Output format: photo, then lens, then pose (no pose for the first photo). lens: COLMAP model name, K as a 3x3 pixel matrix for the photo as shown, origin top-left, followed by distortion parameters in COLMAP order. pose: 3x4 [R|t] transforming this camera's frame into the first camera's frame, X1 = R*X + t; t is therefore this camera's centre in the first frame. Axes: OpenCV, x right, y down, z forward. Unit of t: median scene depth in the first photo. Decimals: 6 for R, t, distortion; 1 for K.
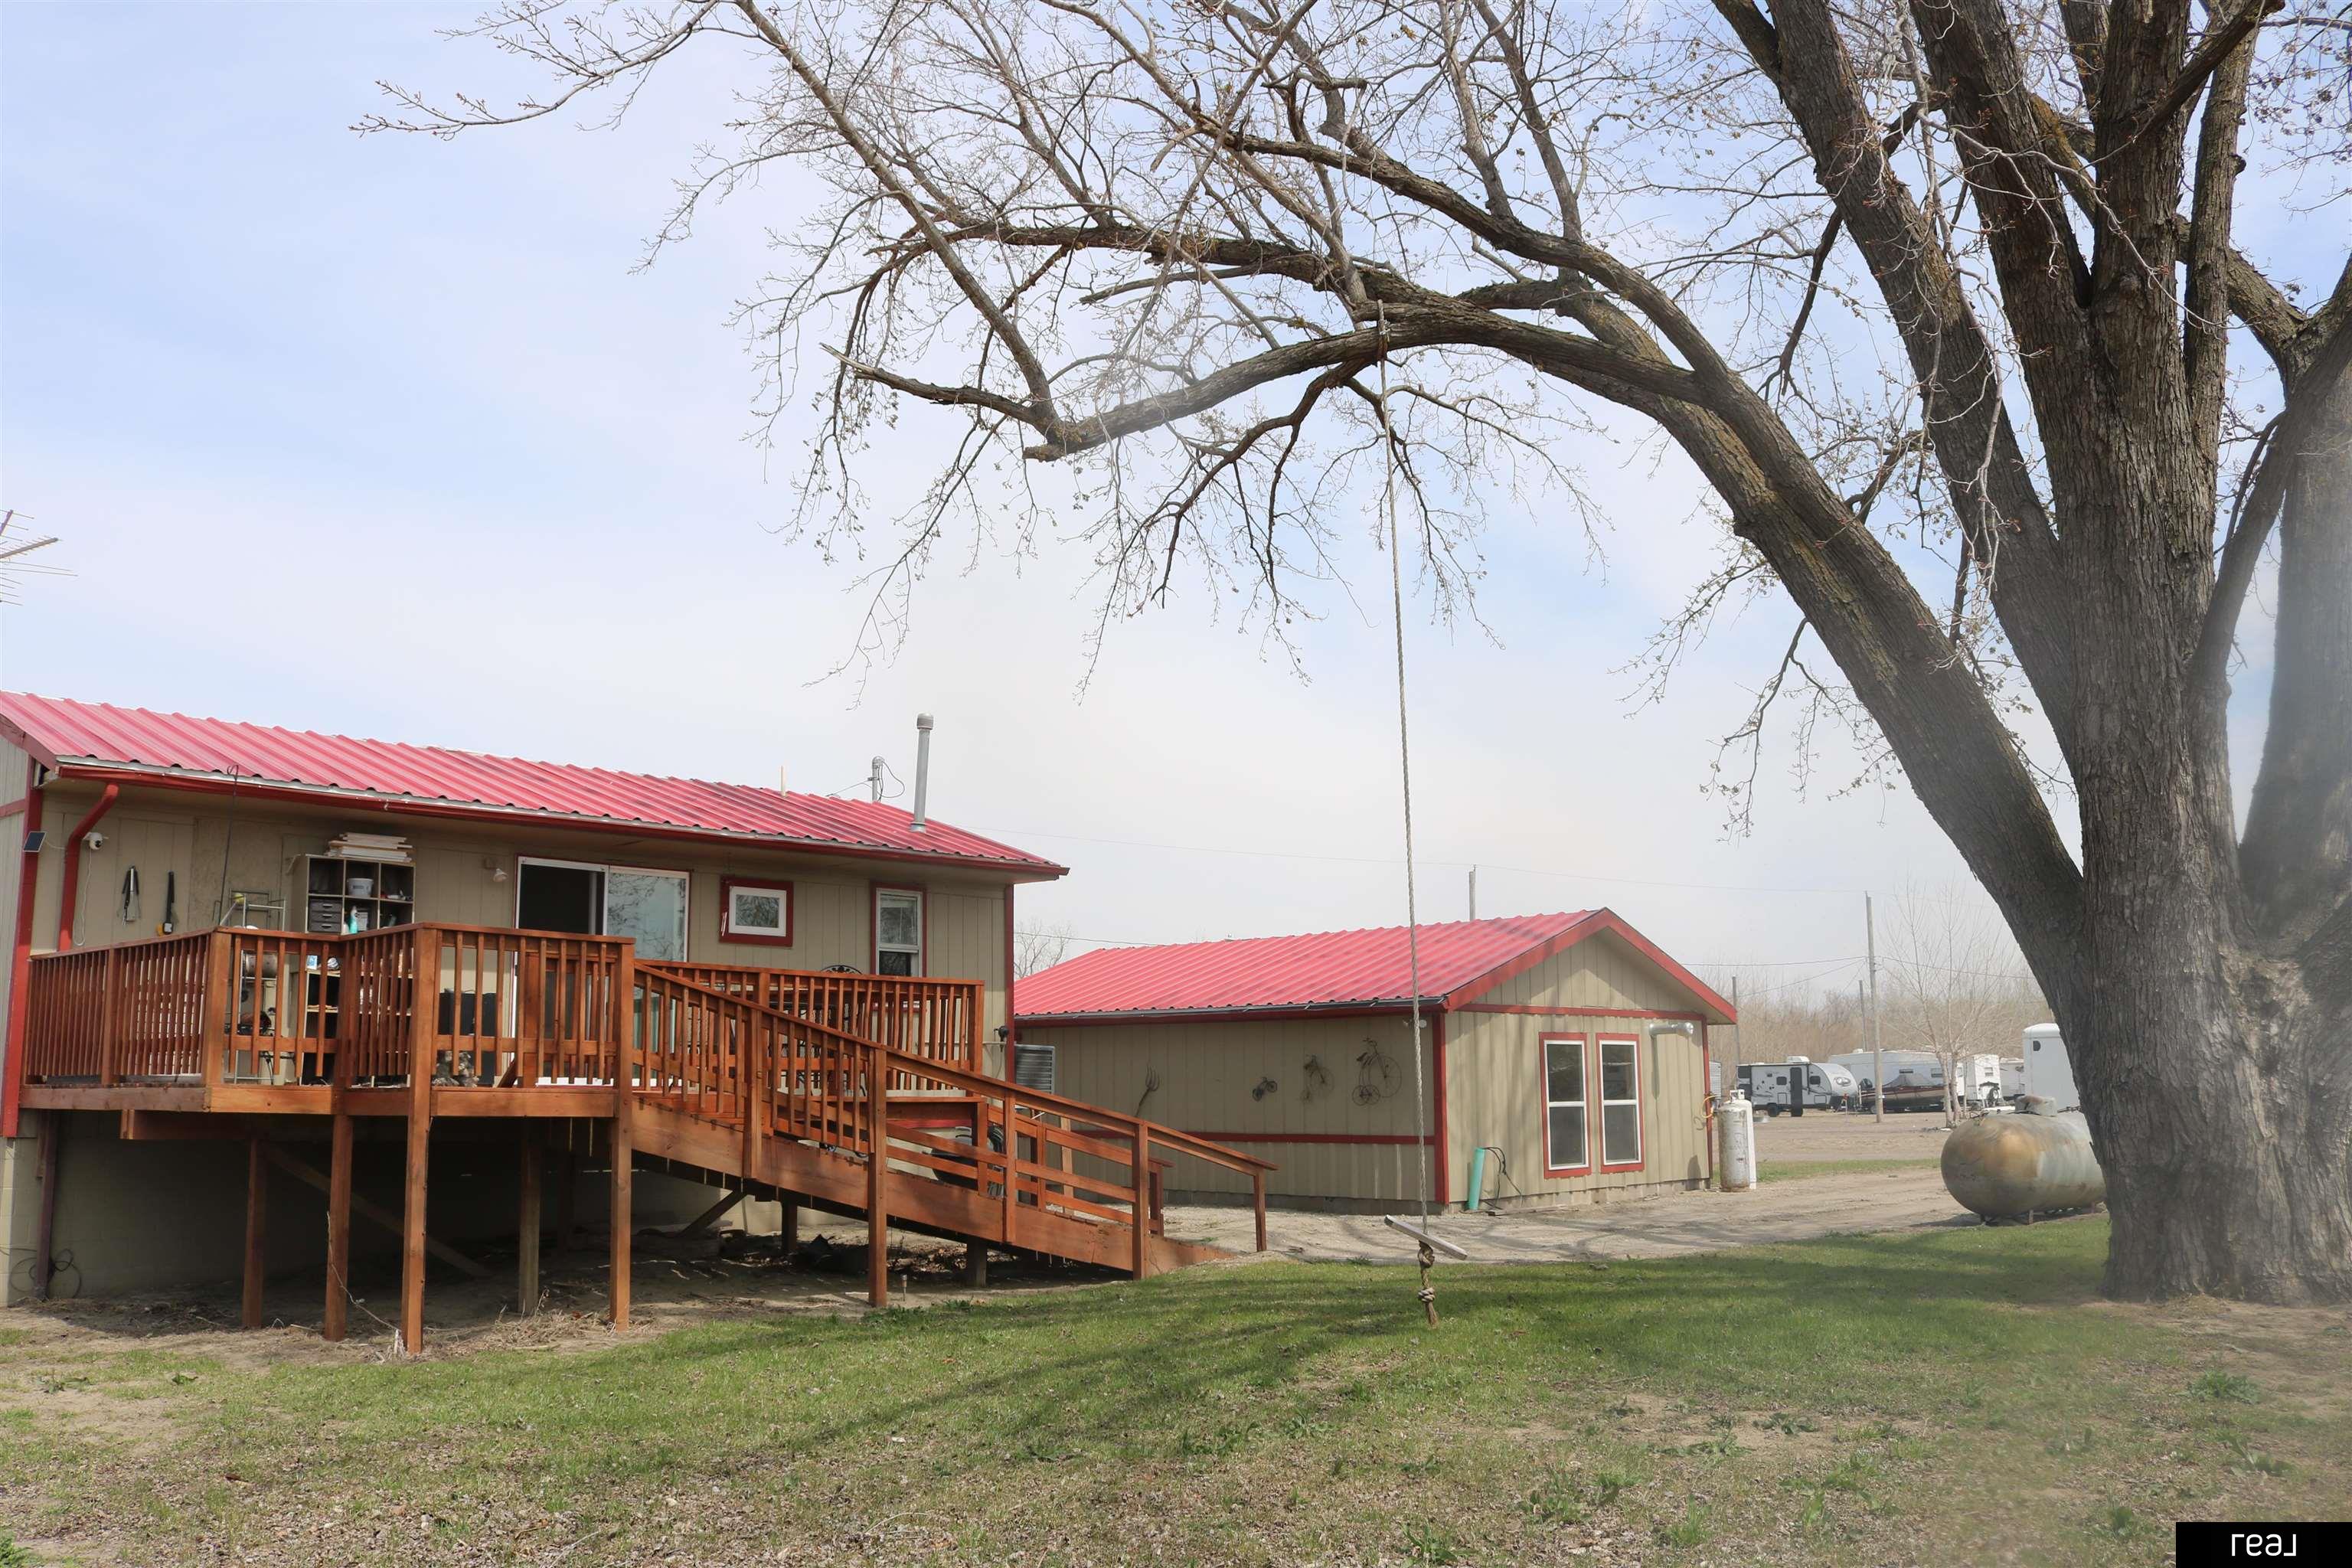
lens RADIAL K [[1945.0, 0, 1165.2], [0, 1945.0, 772.8], [0, 0, 1]] dist [-0.157257, 0.128939]
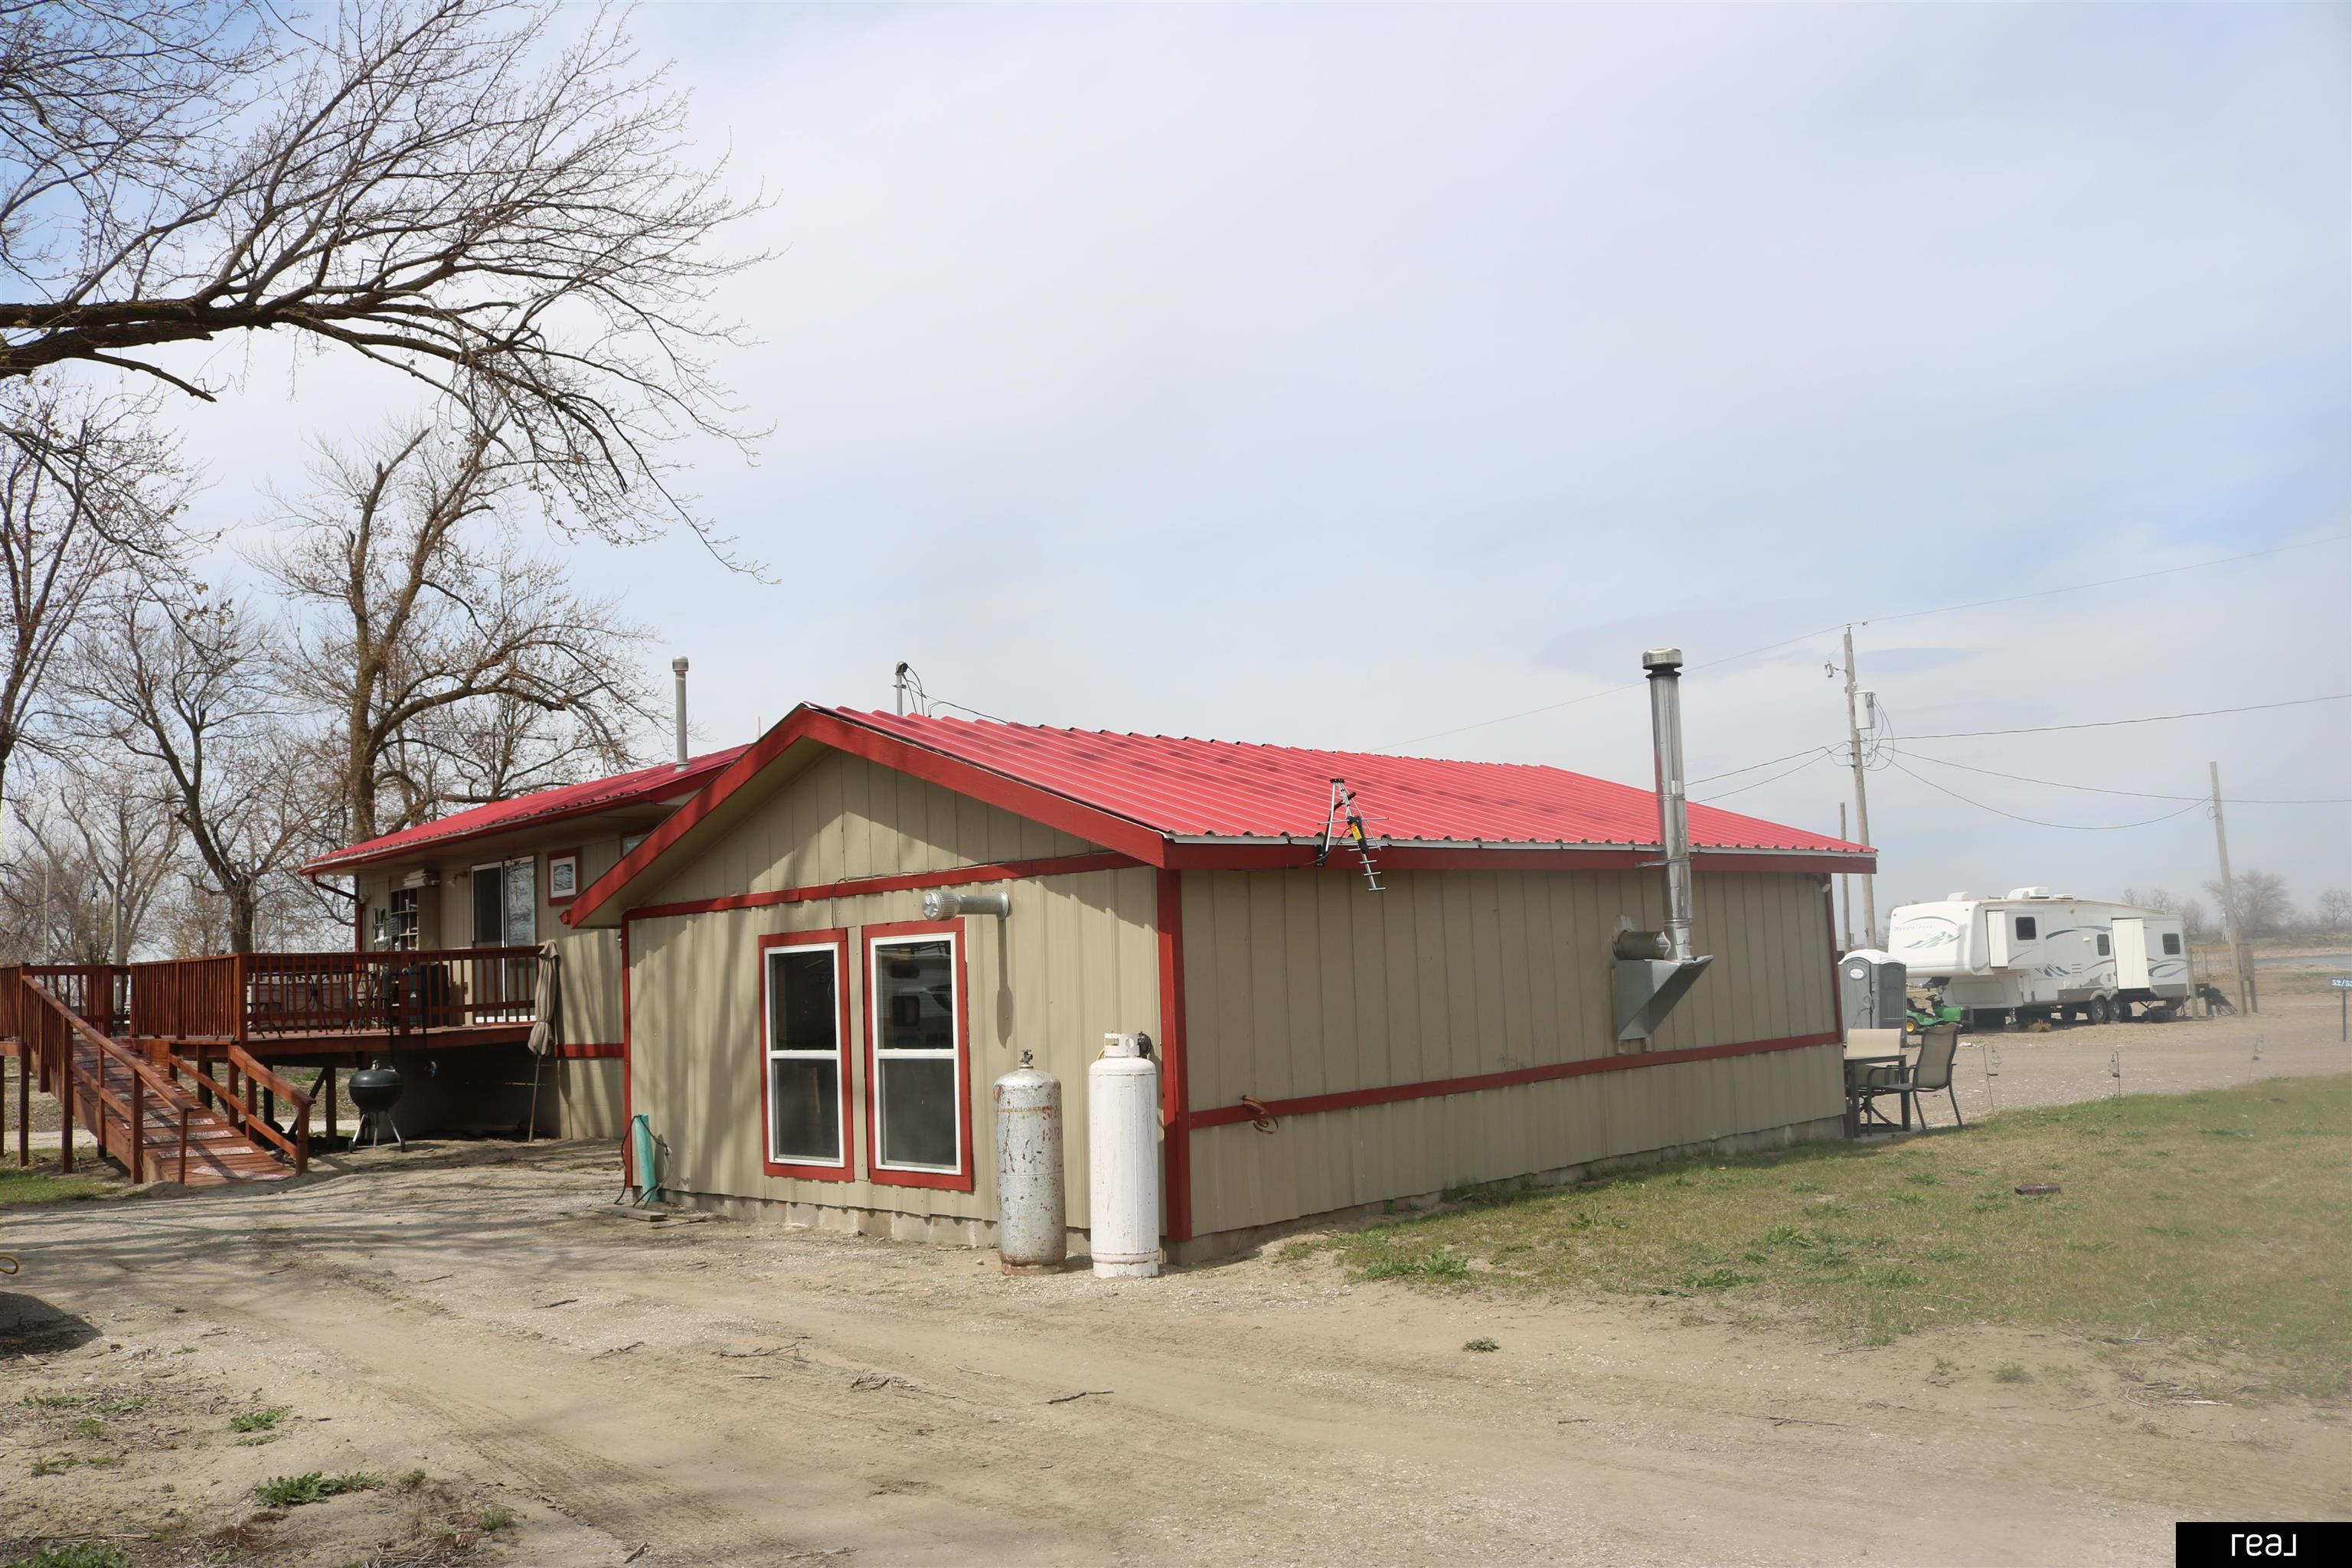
lens RADIAL K [[1945.0, 0, 1160.3], [0, 1945.0, 775.4], [0, 0, 1]] dist [-0.157257, 0.128939]
pose [[-0.043565, -0.101862, -0.993844, 0.875641], [0.204303, 0.972857, -0.108667, 0.194190], [0.977938, -0.207780, -0.021572, 1.255716]]
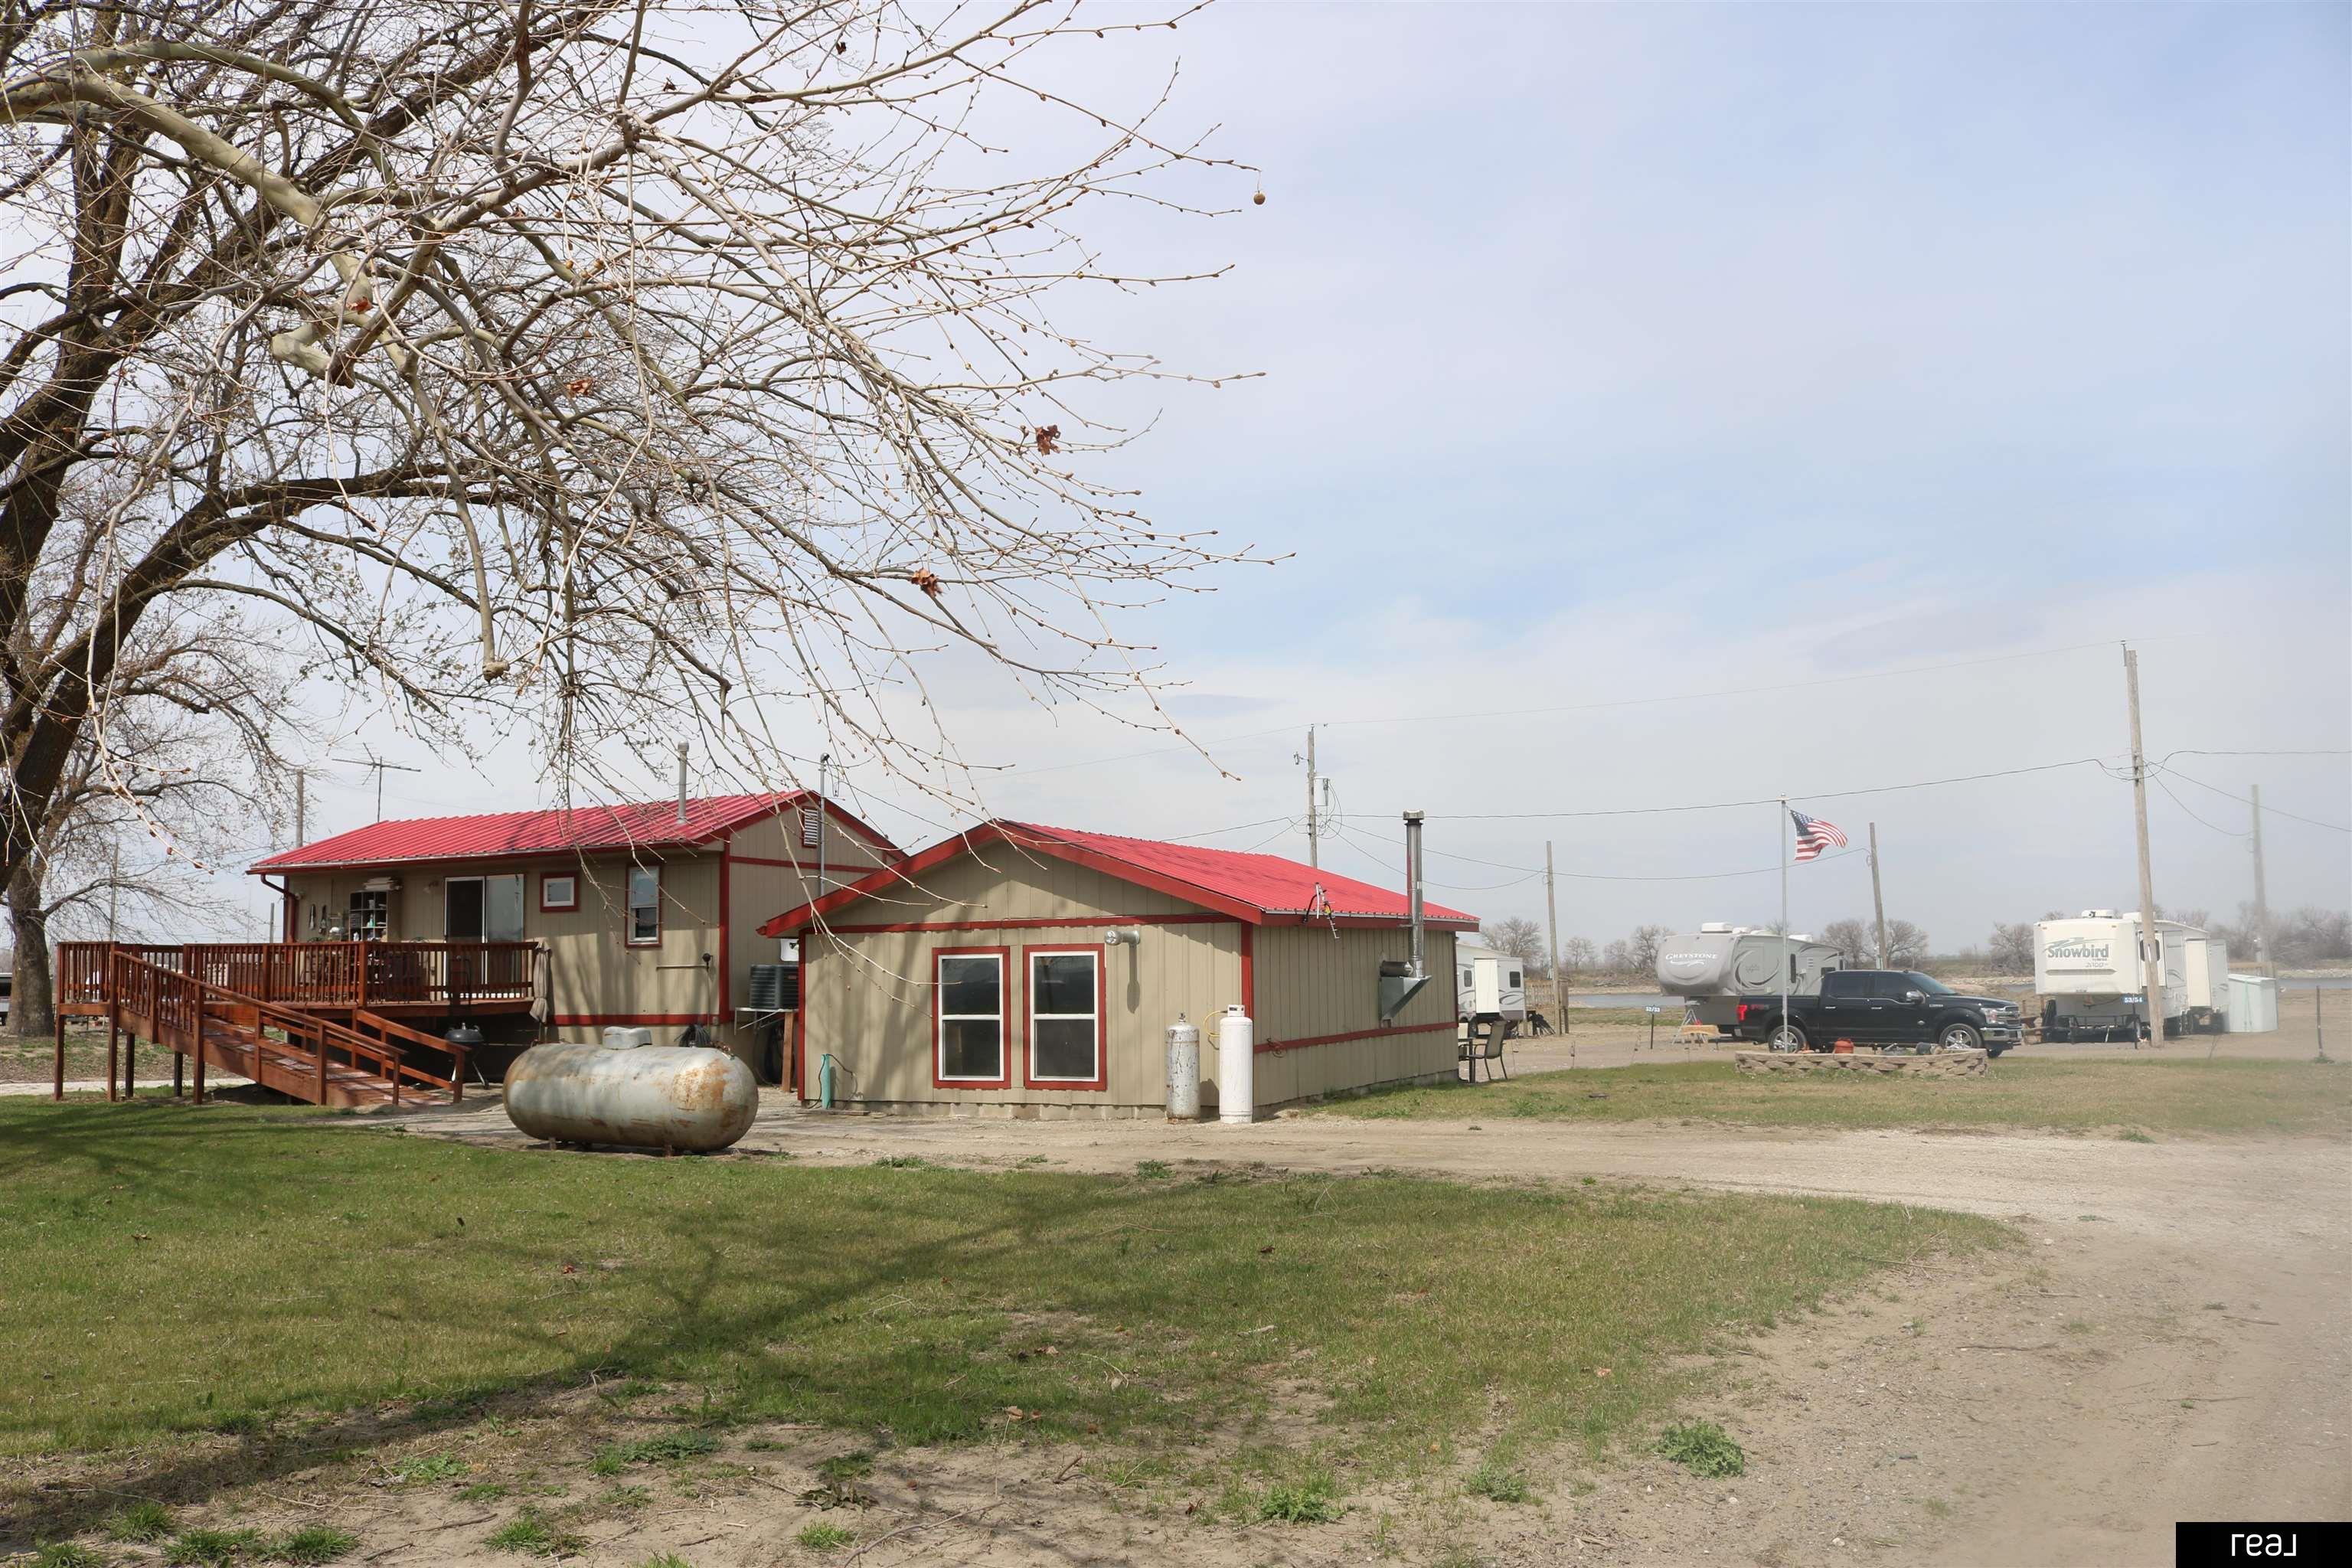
lens RADIAL K [[1945.0, 0, 1165.7], [0, 1945.0, 765.2], [0, 0, 1]] dist [-0.157257, 0.128939]
pose [[0.306517, -0.104663, -0.946094, 1.350607], [0.168915, 0.984142, -0.054146, 0.126035], [0.936758, -0.143213, 0.319335, 0.872002]]
